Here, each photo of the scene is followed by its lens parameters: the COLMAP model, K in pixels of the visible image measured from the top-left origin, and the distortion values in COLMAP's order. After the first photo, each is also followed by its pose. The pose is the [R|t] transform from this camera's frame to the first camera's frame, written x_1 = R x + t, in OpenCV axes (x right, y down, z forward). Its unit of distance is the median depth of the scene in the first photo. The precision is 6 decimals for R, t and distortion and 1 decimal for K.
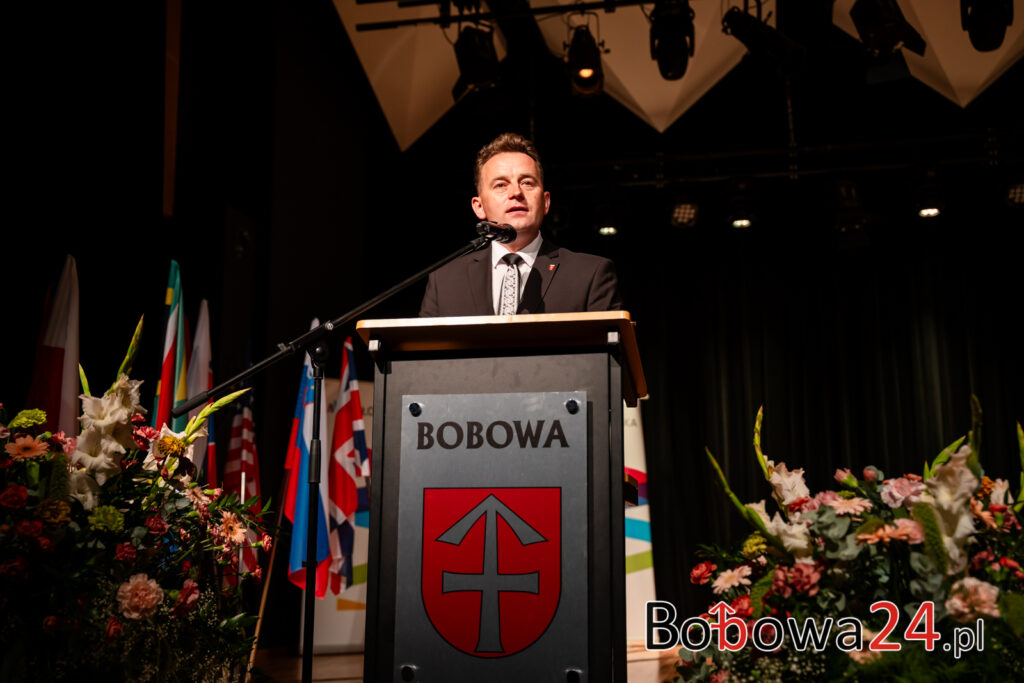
lens RADIAL K [[1196.7, 0, 512.0], [0, 1196.7, 341.5], [0, 0, 1]] dist [0.180409, 0.005021]
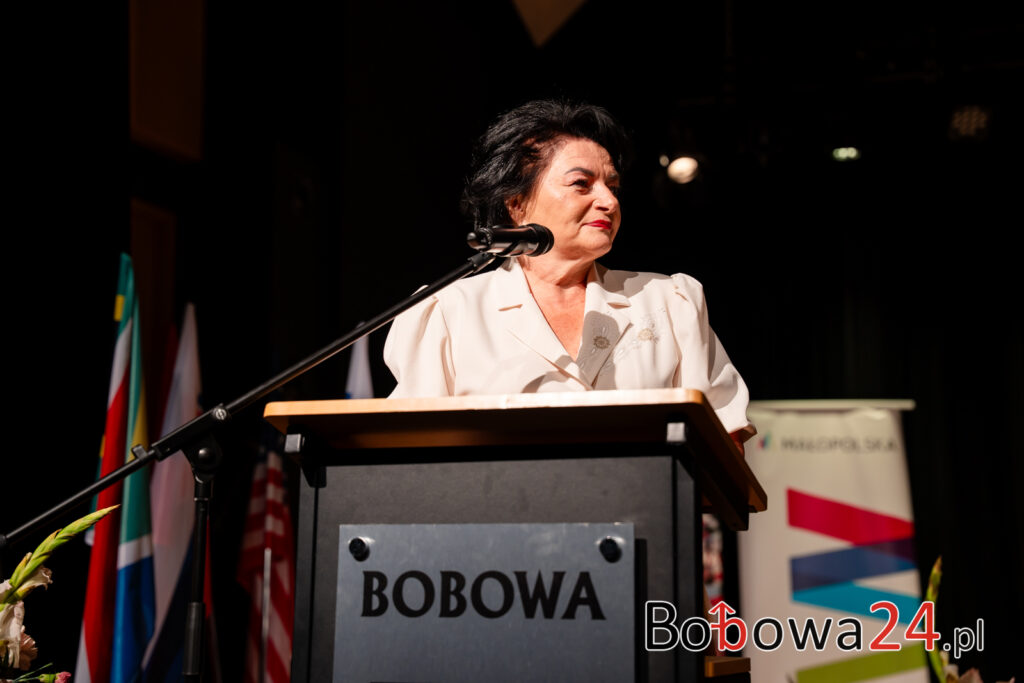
lens RADIAL K [[1679.6, 0, 512.0], [0, 1679.6, 341.5], [0, 0, 1]] dist [0.380127, 0.075216]
pose [[0.988381, -0.016561, -0.151092, 0.127731], [0.021386, 0.999310, 0.030369, -0.073121], [0.150485, -0.033247, 0.988053, 0.167189]]
